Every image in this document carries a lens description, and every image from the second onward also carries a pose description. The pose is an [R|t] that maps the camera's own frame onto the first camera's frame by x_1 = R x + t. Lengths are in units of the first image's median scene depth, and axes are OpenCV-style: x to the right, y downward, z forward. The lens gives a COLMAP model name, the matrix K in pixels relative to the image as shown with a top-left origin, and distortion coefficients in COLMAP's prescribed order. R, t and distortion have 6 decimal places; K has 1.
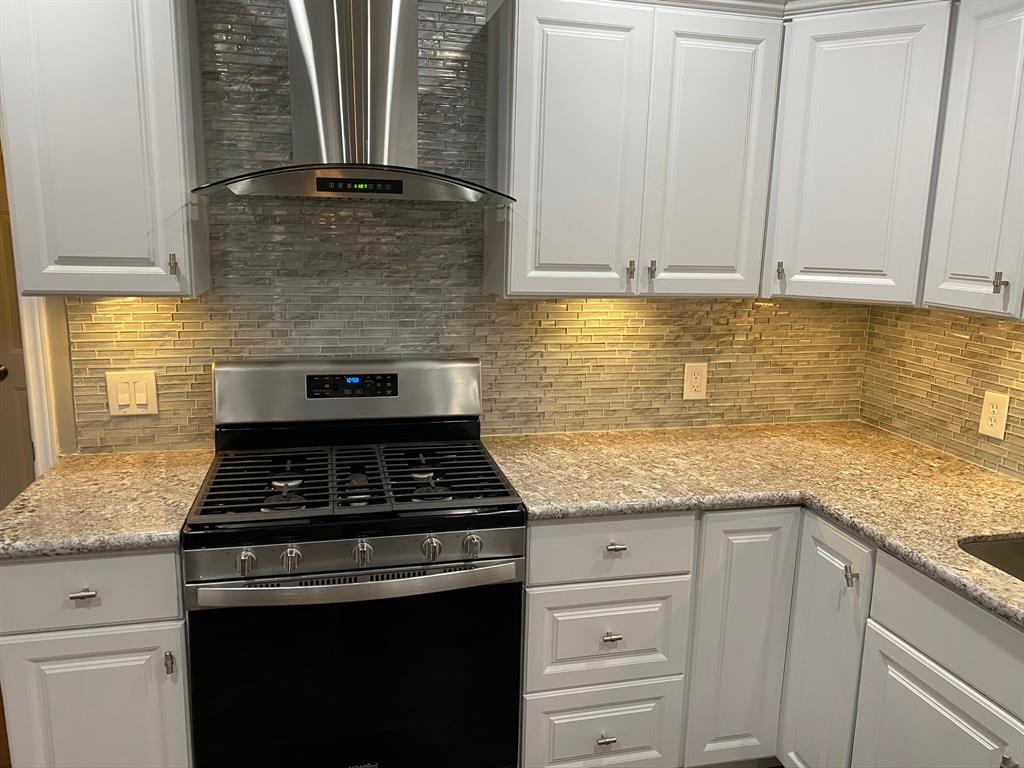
lens RADIAL K [[785.0, 0, 511.4], [0, 785.0, 382.9], [0, 0, 1]] dist [0.101141, -0.139350]
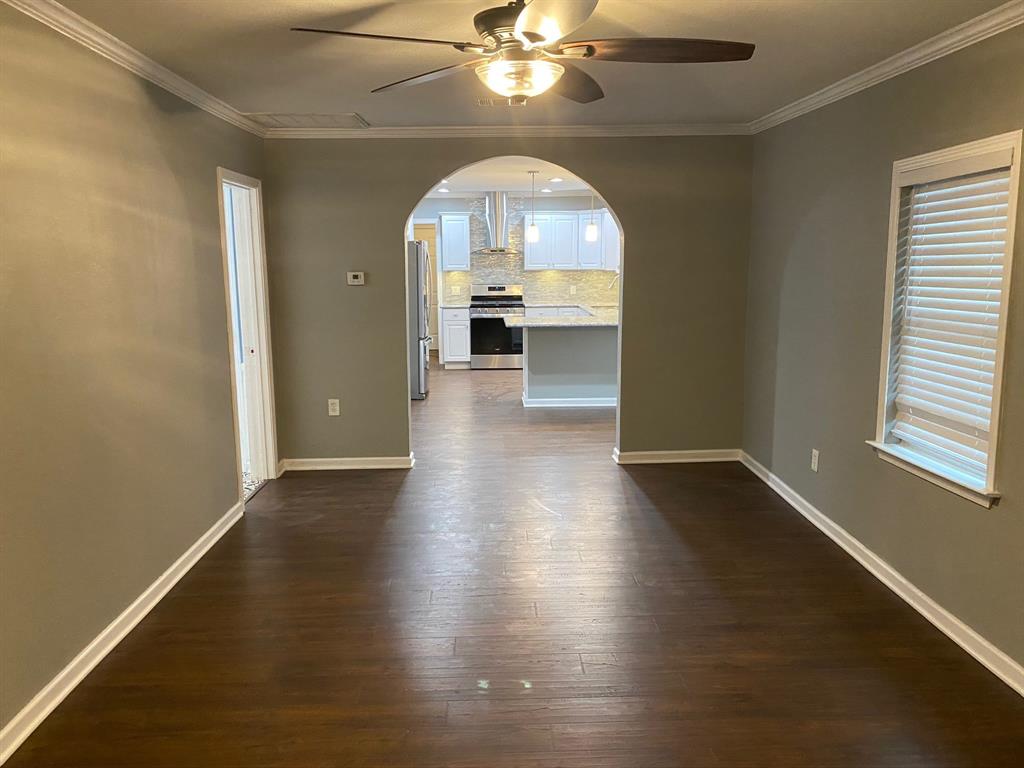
lens RADIAL K [[785.0, 0, 511.4], [0, 785.0, 382.9], [0, 0, 1]] dist [0.101141, -0.139350]
pose [[0.978026, 0.005380, -0.208412, 0.943532], [-0.012558, 0.999372, -0.033134, 0.772555], [0.208103, 0.035023, 0.977480, -3.885345]]
